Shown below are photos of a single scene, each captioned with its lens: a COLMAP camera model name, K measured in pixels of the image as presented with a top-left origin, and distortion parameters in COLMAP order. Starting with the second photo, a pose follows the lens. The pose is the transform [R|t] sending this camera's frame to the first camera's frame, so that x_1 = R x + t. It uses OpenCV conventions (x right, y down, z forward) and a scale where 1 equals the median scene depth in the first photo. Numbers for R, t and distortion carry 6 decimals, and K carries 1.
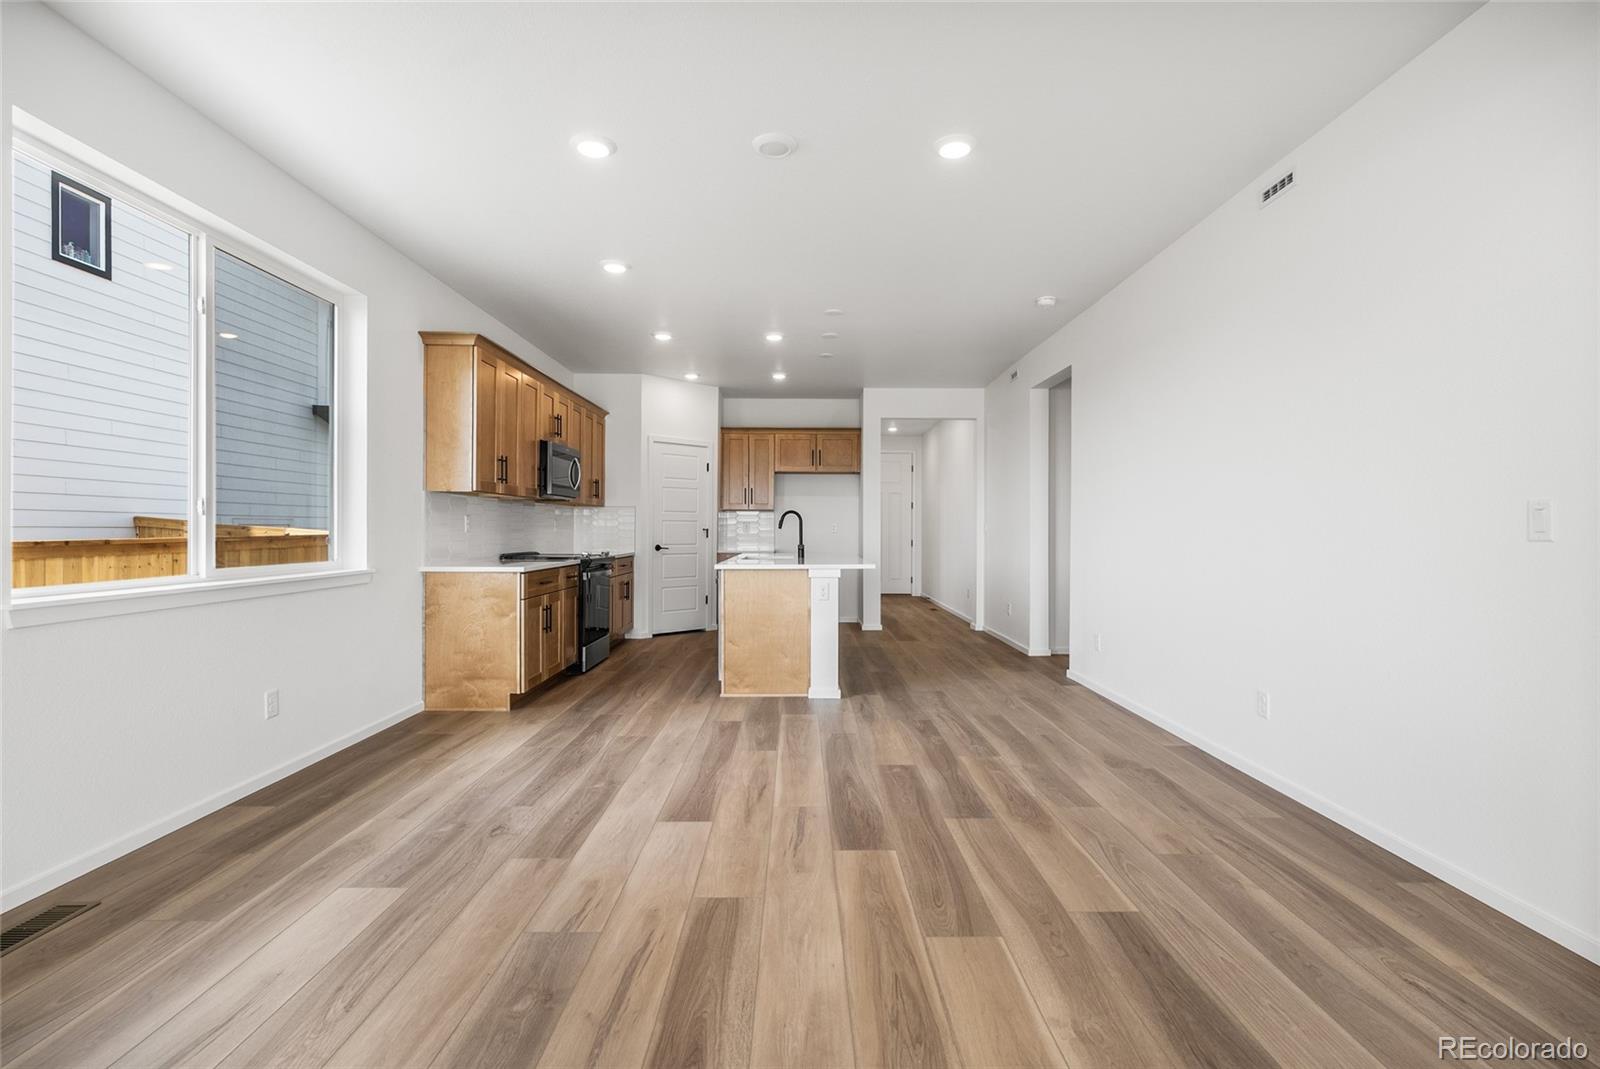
lens RADIAL K [[725.2, 0, 800.0], [0, 725.2, 534.5], [0, 0, 1]] dist [-0.004492, -0.000193]
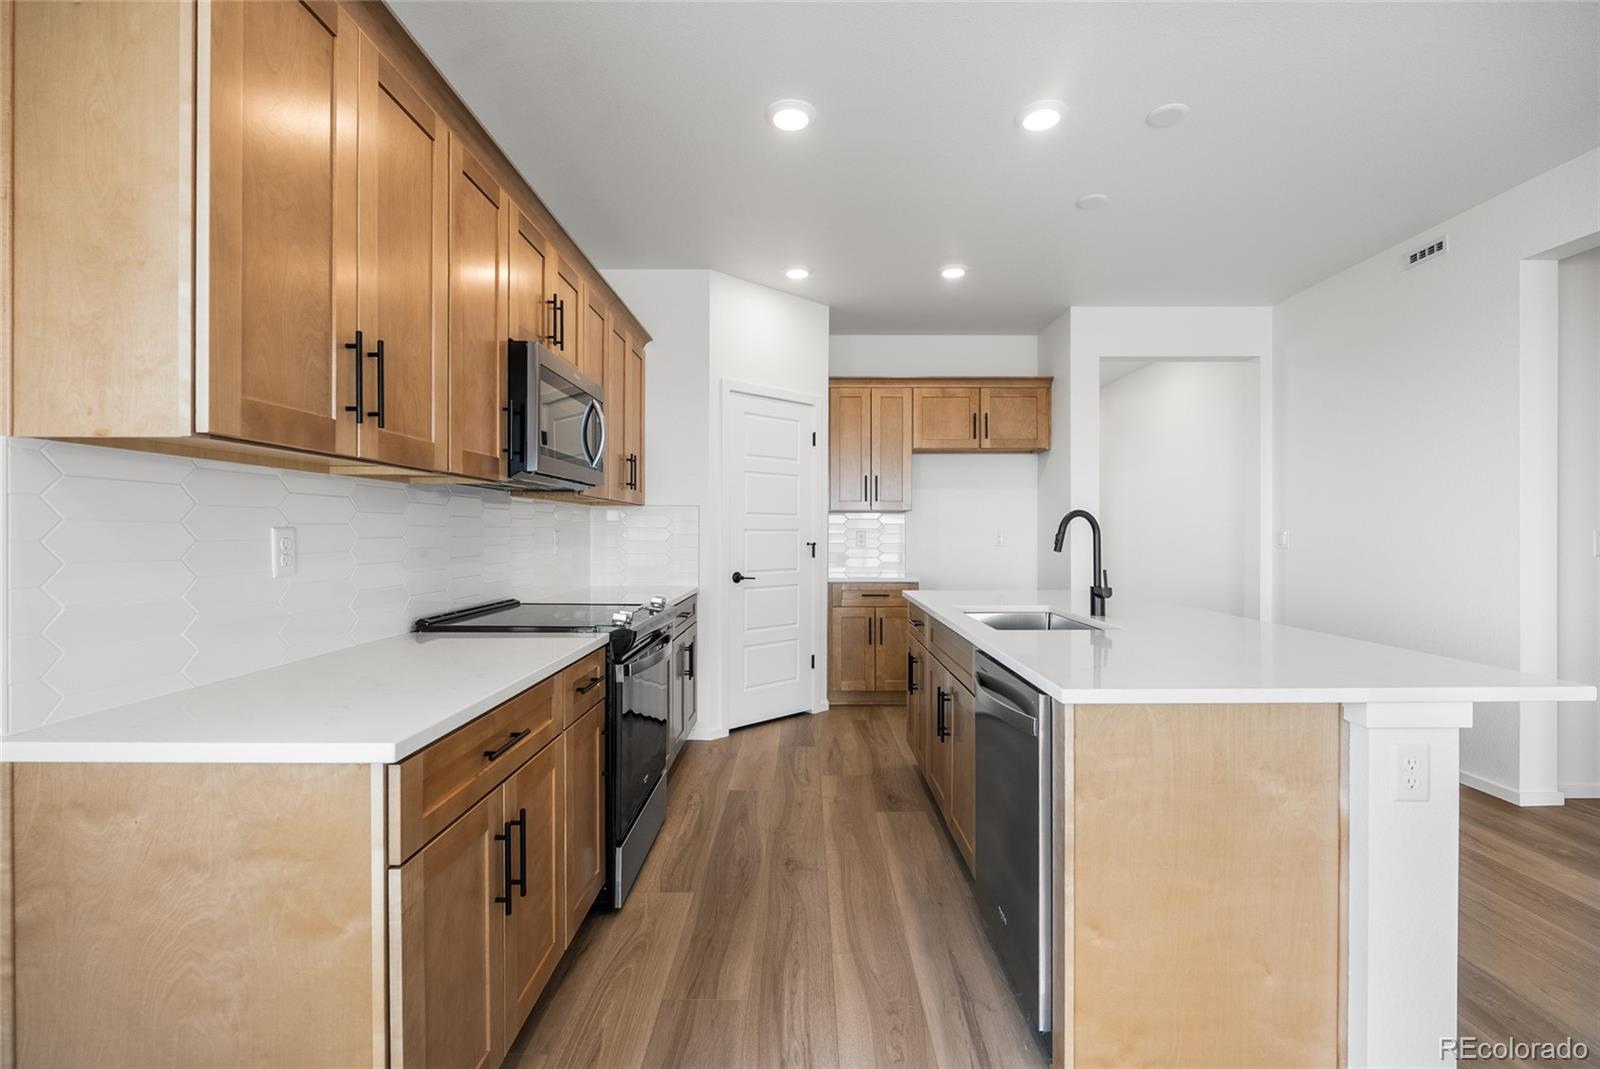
lens RADIAL K [[702.7, 0, 800.0], [0, 702.7, 534.5], [0, 0, 1]] dist [-0.003675, -0.000112]
pose [[0.999949, -0.004399, -0.009116, -0.164475], [0.004382, 0.999989, -0.001889, -0.016428], [0.009124, 0.001849, 0.999957, 0.520346]]
